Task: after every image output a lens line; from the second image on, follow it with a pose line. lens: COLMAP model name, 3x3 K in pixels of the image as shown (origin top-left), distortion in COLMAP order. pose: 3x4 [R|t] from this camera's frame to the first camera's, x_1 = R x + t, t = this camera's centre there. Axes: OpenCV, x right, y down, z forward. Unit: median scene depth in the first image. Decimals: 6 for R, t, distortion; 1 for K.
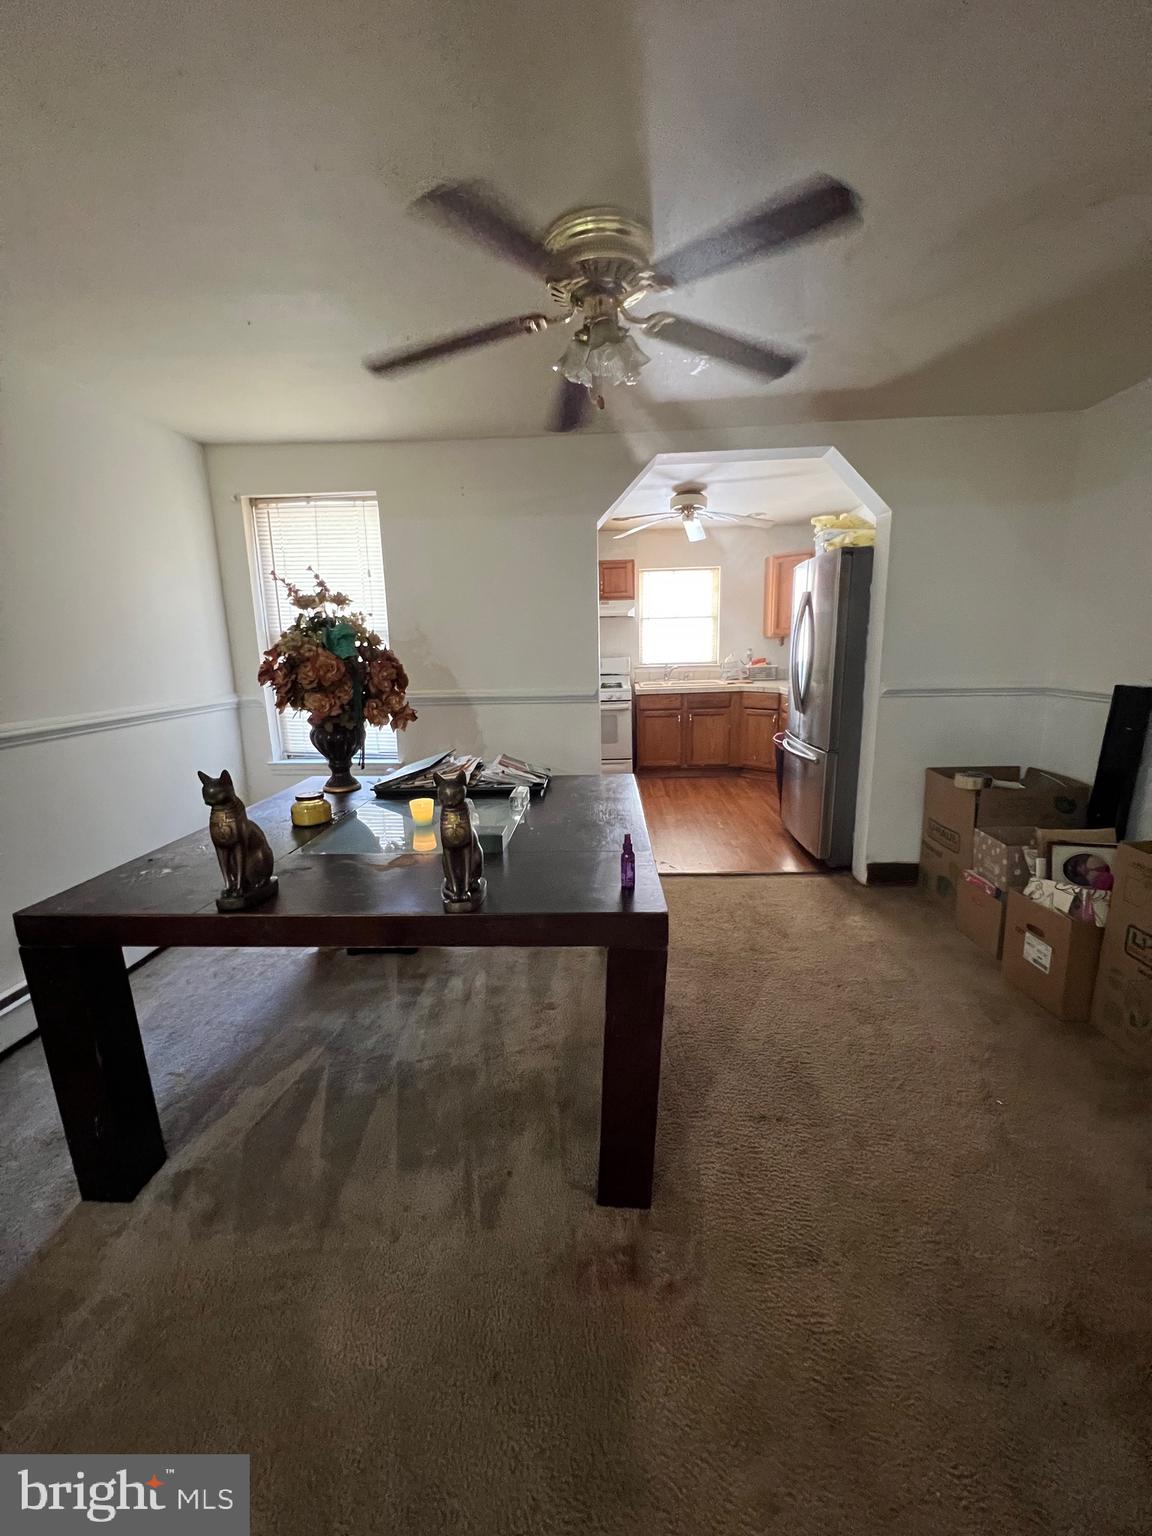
lens RADIAL K [[620.7, 0, 578.2], [0, 620.7, 768.9], [0, 0, 1]] dist [0.000306, 0.000024]
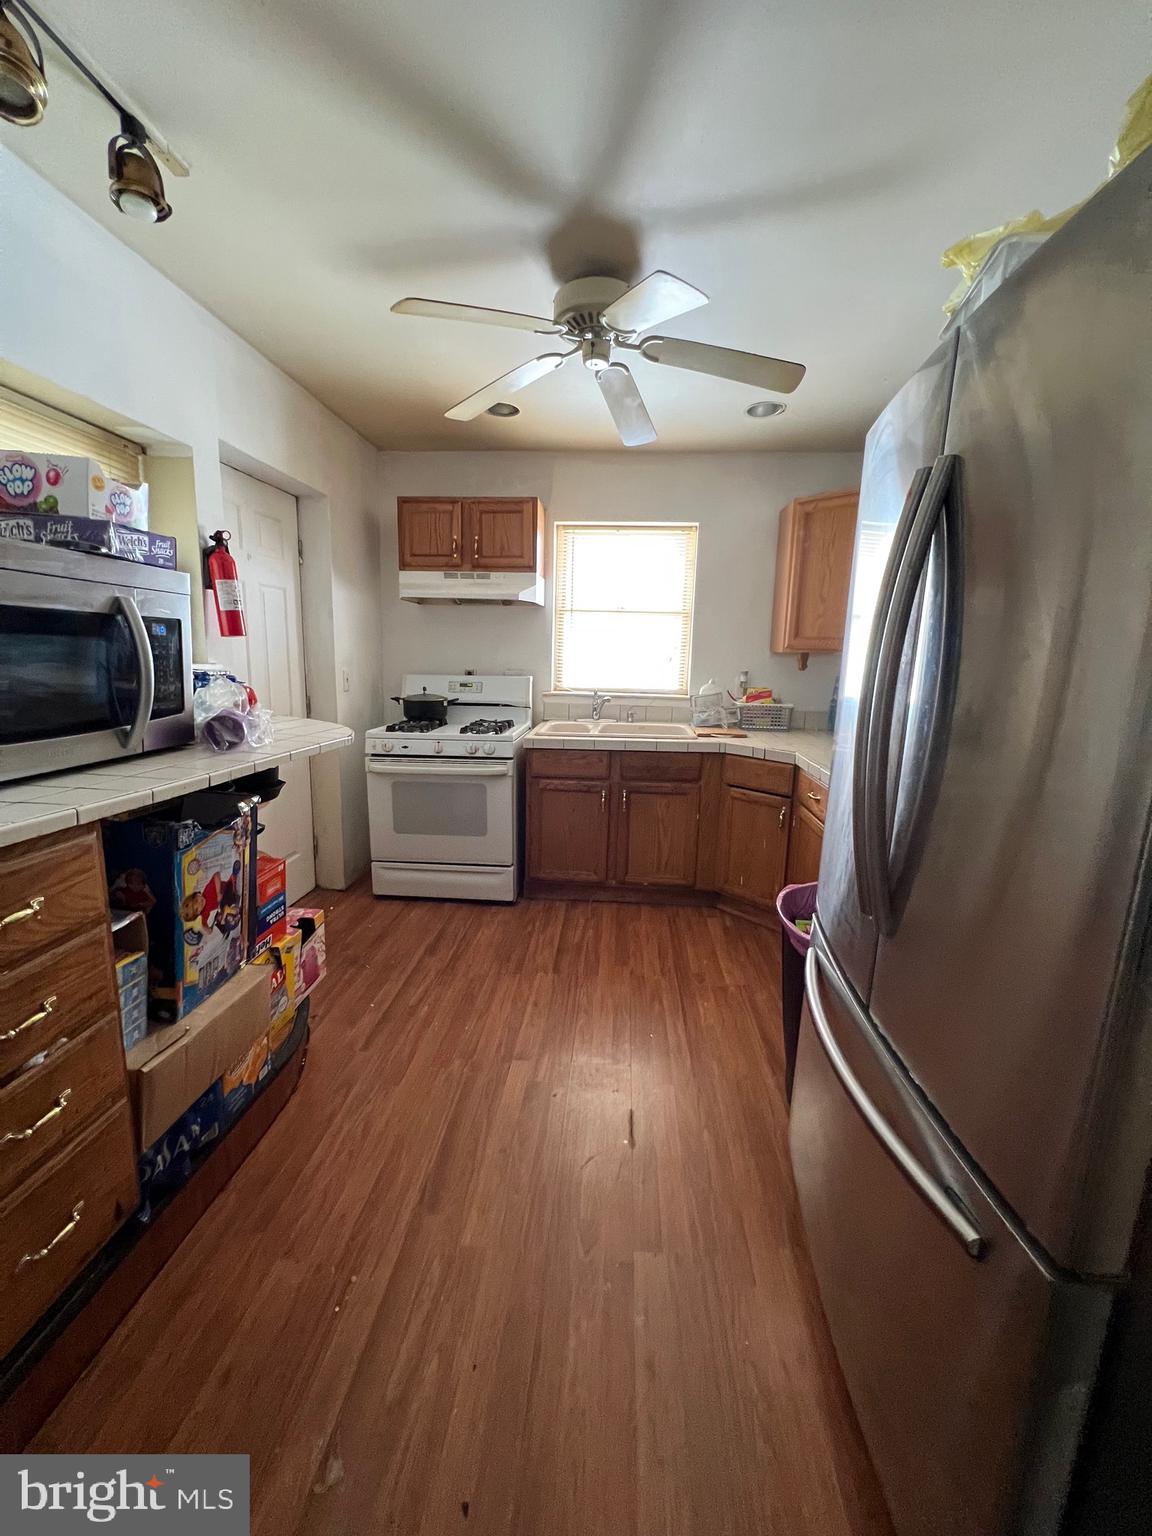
lens RADIAL K [[620.7, 0, 582.2], [0, 620.7, 767.7], [0, 0, 1]] dist [0.000306, 0.000024]
pose [[0.998680, 0.051363, 0.000924, 0.143331], [-0.051340, 0.998541, -0.016751, -0.096782], [-0.001783, 0.016681, 0.999859, 0.471399]]
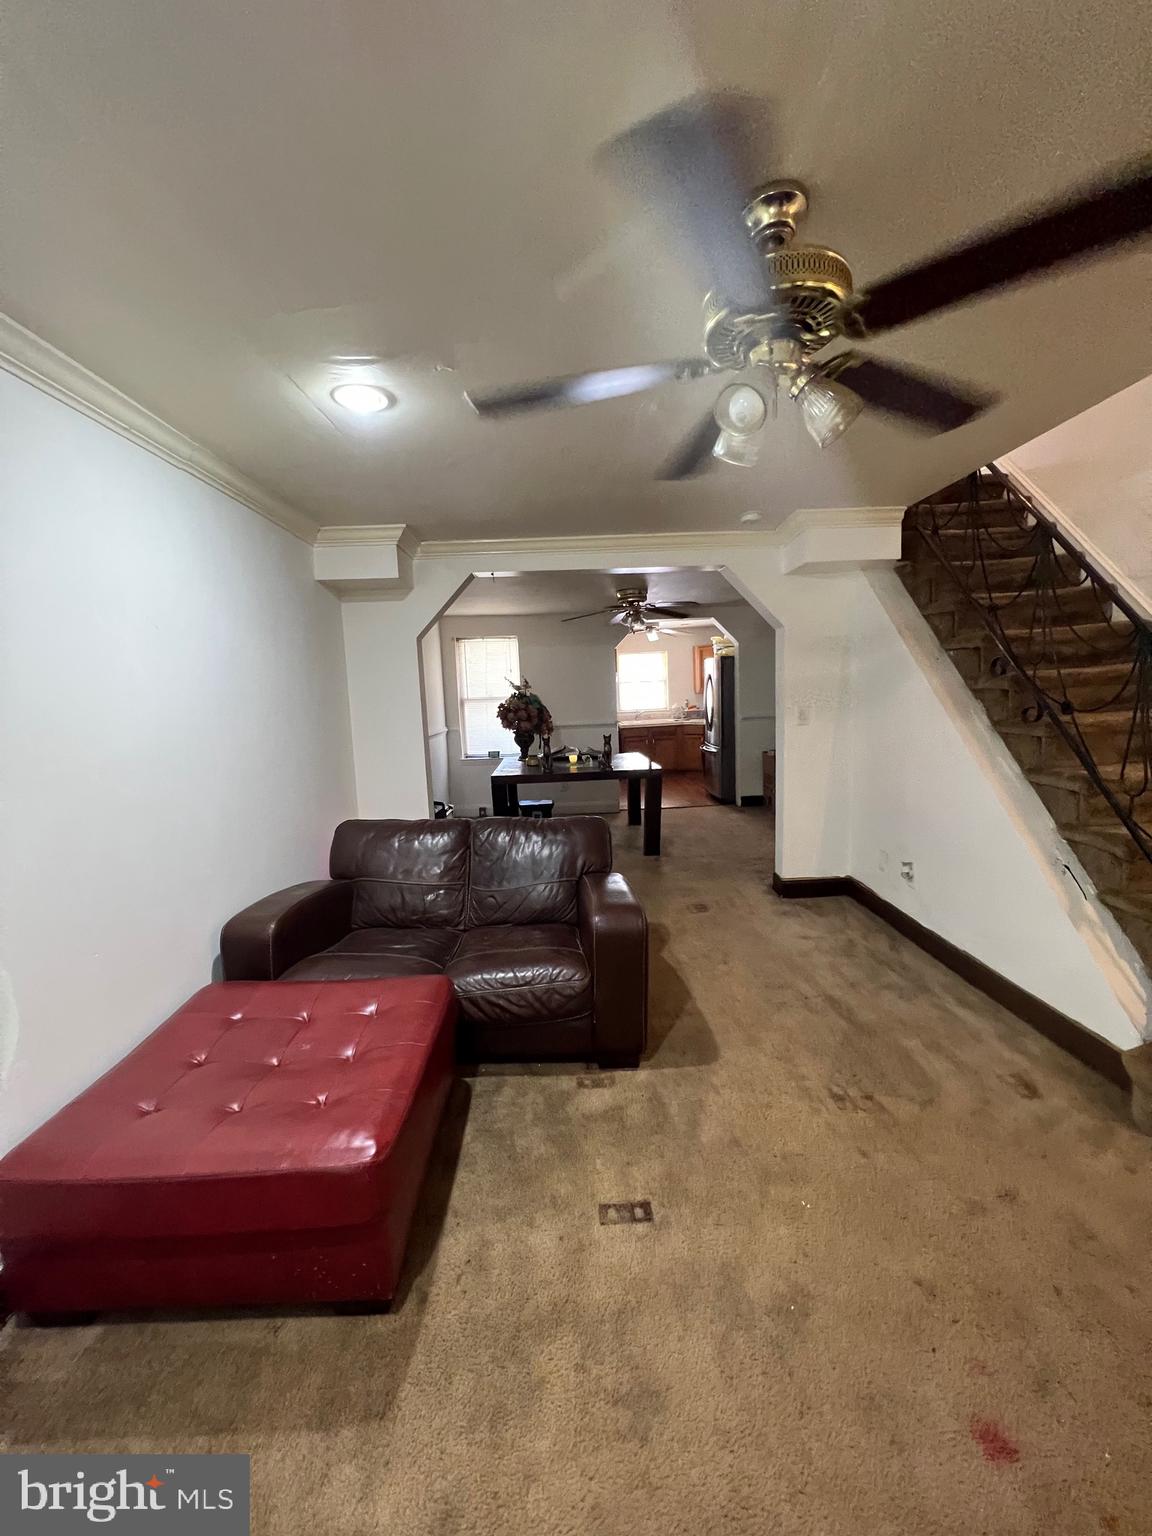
lens RADIAL K [[620.7, 0, 573.0], [0, 620.7, 770.0], [0, 0, 1]] dist [0.000306, 0.000024]
pose [[0.997097, -0.027308, 0.071079, -0.155439], [0.032697, 0.996587, -0.075801, 0.113832], [-0.068766, 0.077905, 0.994586, -0.639180]]
